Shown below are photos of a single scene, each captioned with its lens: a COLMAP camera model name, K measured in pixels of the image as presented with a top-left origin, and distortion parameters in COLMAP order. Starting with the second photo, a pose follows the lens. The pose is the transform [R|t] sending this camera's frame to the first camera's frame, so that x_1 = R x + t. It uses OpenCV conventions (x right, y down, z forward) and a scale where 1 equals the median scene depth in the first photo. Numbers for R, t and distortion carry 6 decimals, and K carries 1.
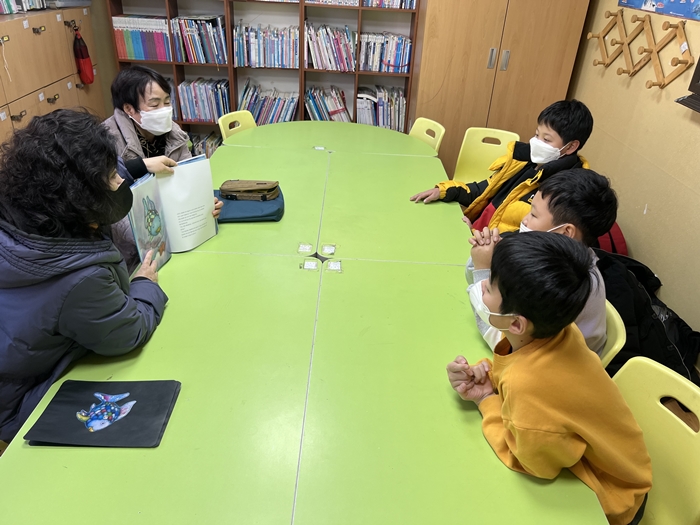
lens RADIAL K [[532.4, 0, 350.7], [0, 532.4, 262.5], [0, 0, 1]] dist [0.026207, -0.041267]
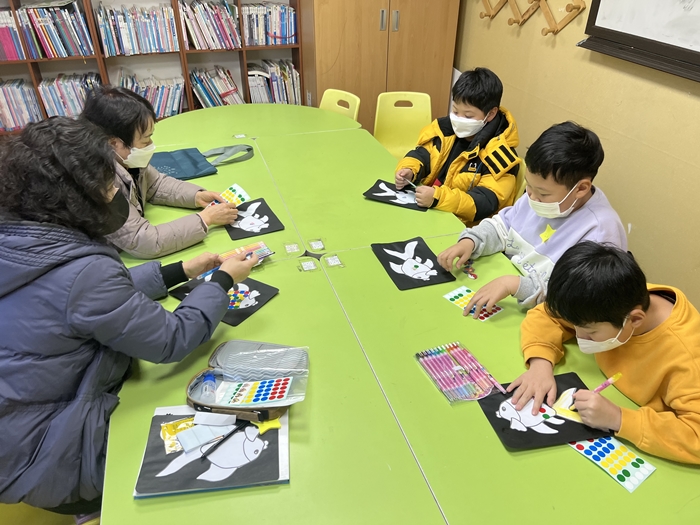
lens RADIAL K [[532.4, 0, 363.3], [0, 532.4, 262.0], [0, 0, 1]] dist [0.026207, -0.041267]
pose [[0.949737, -0.201587, 0.239503, -0.093074], [0.188113, 0.979038, 0.078095, -0.025209], [-0.250225, -0.029116, 0.967750, 0.033485]]
